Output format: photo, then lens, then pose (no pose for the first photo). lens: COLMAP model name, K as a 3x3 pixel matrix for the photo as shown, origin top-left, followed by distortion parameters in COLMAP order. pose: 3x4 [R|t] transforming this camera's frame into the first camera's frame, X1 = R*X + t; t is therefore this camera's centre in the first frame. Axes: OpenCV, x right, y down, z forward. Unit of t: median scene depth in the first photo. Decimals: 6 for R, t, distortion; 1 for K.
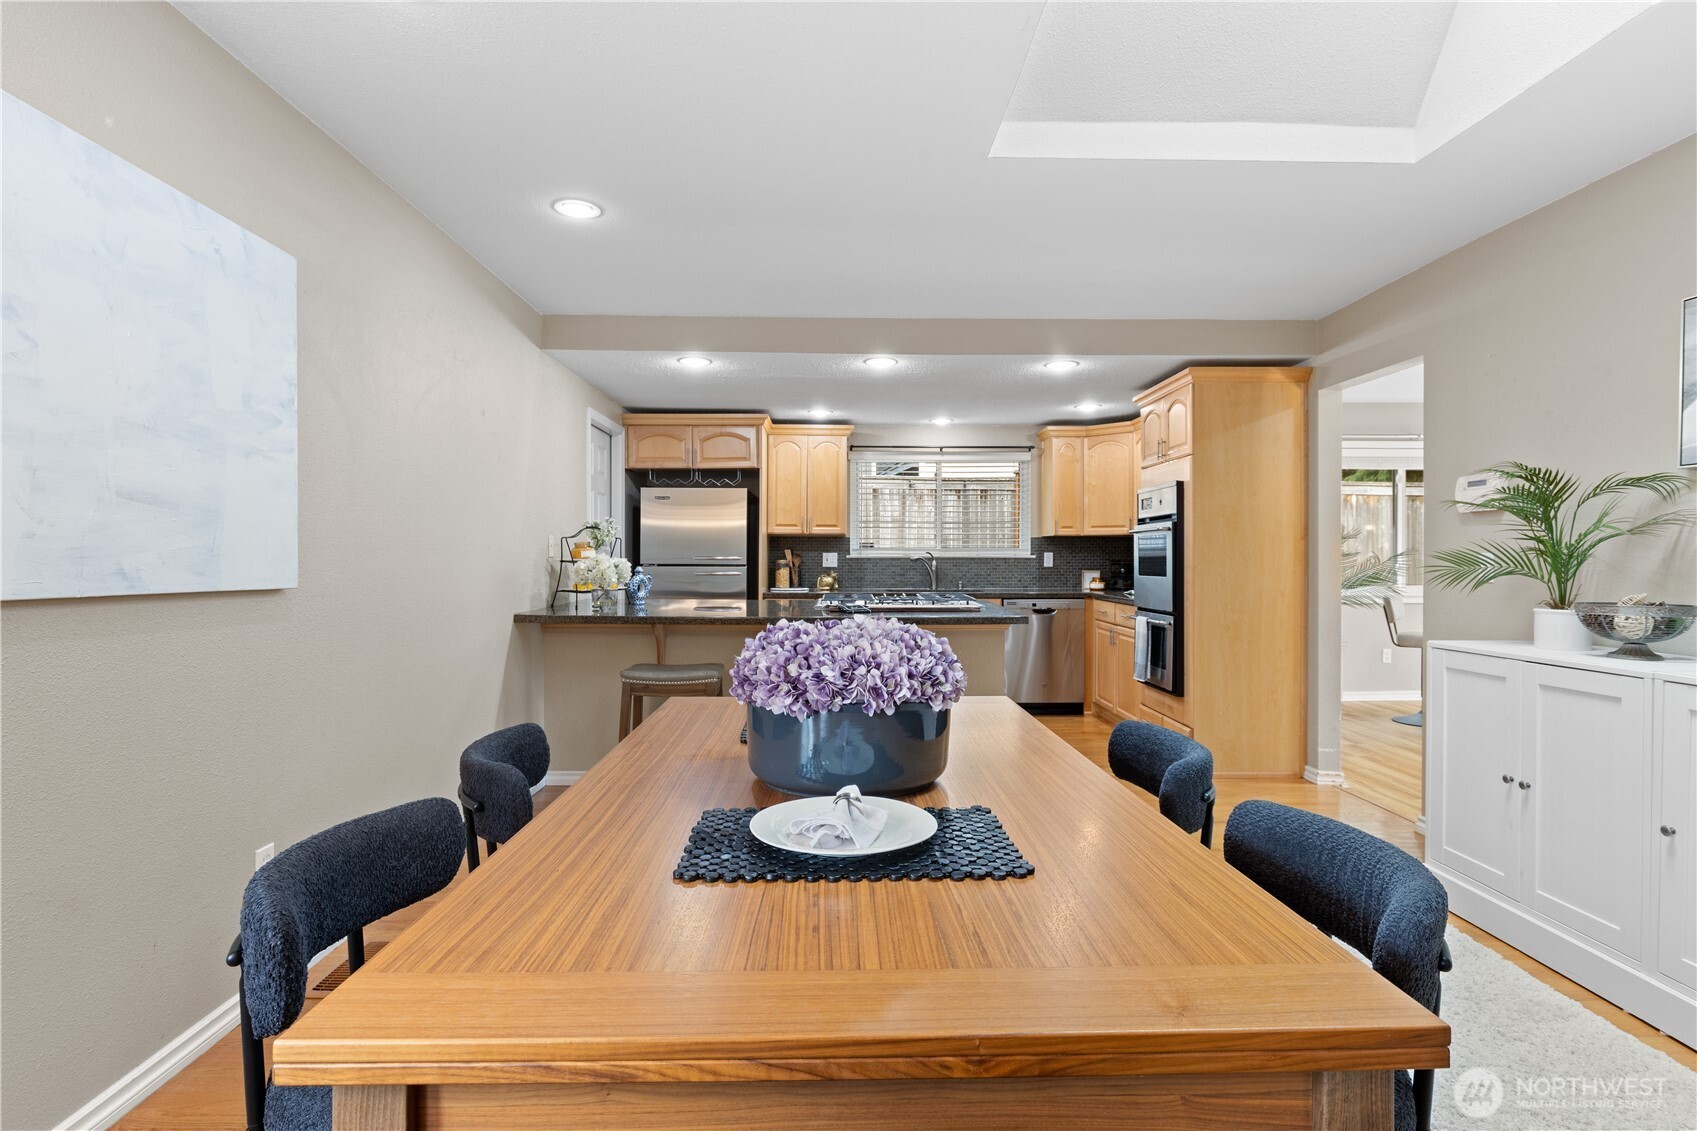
lens RADIAL K [[867.3, 0, 854.3], [0, 867.3, 561.3], [0, 0, 1]] dist [-0.006978, 0.003495]
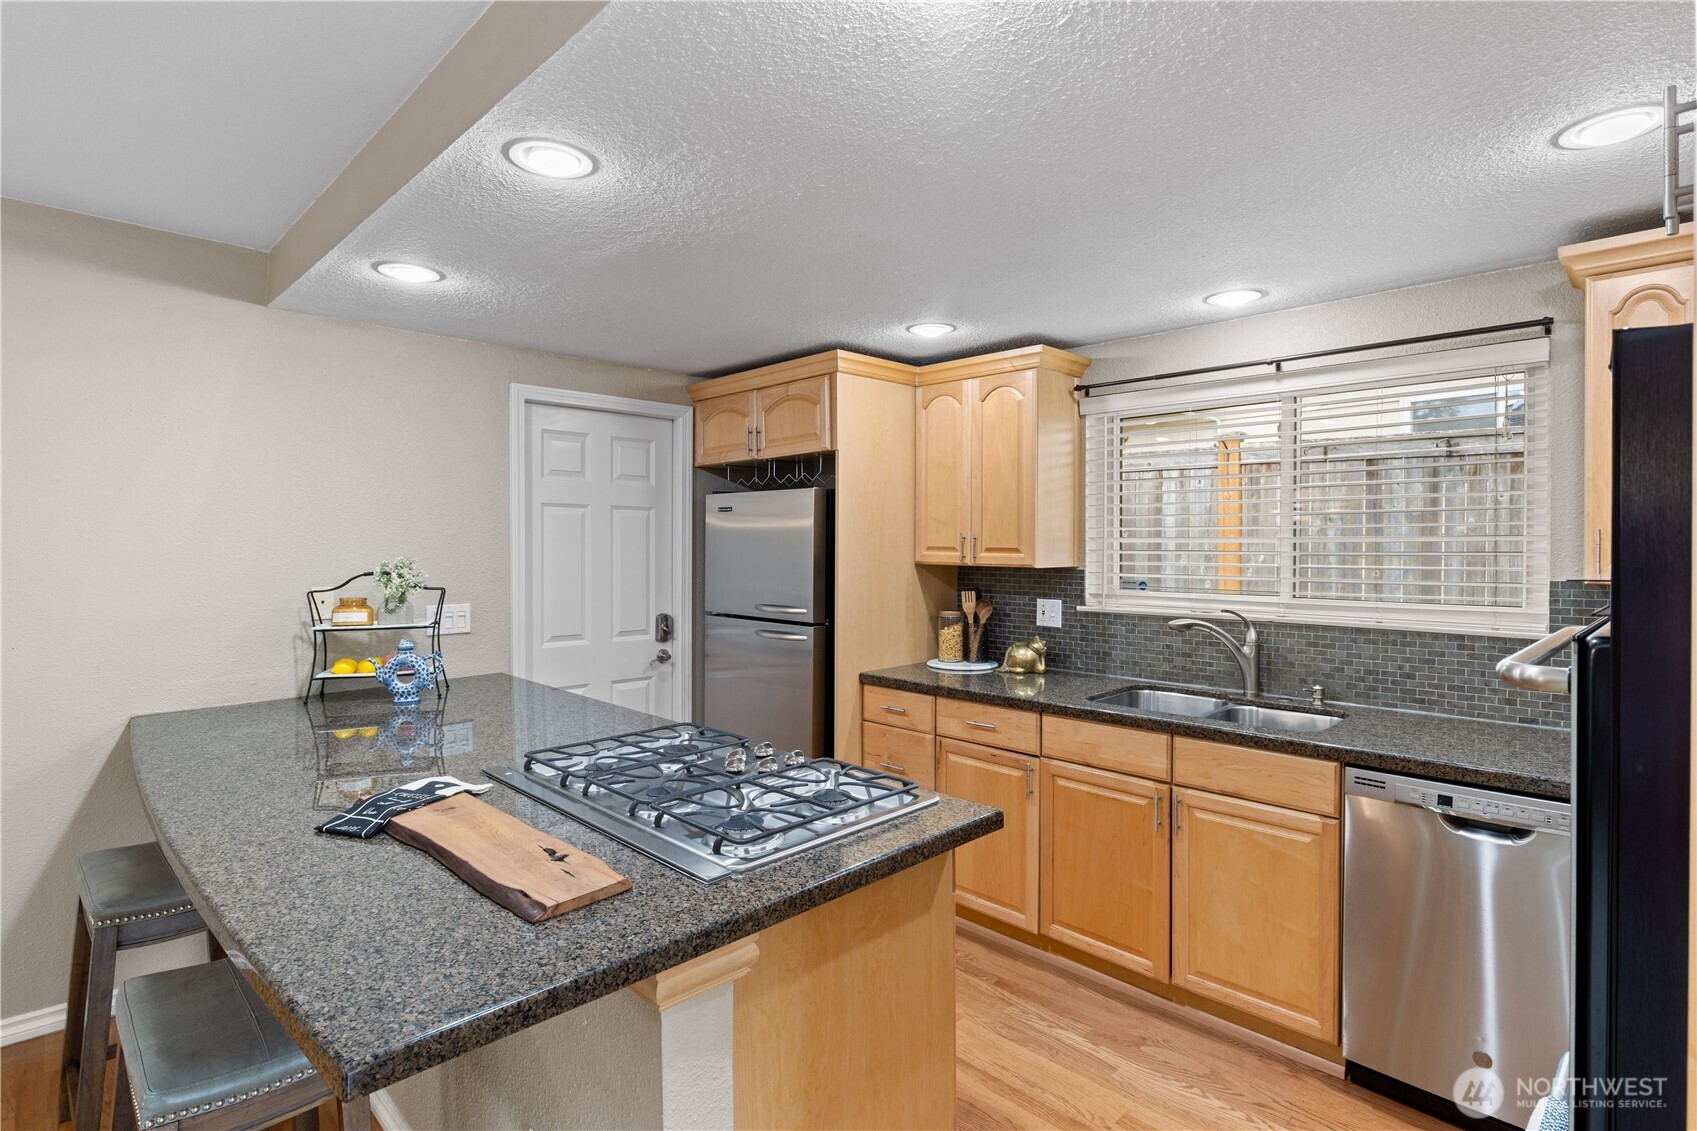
lens RADIAL K [[867.3, 0, 841.4], [0, 867.3, 533.0], [0, 0, 1]] dist [-0.006978, 0.003495]
pose [[0.672880, -0.007331, -0.739716, 0.308936], [-0.005178, 0.999880, -0.014619, -0.046480], [0.739734, 0.013667, 0.672761, 0.636570]]
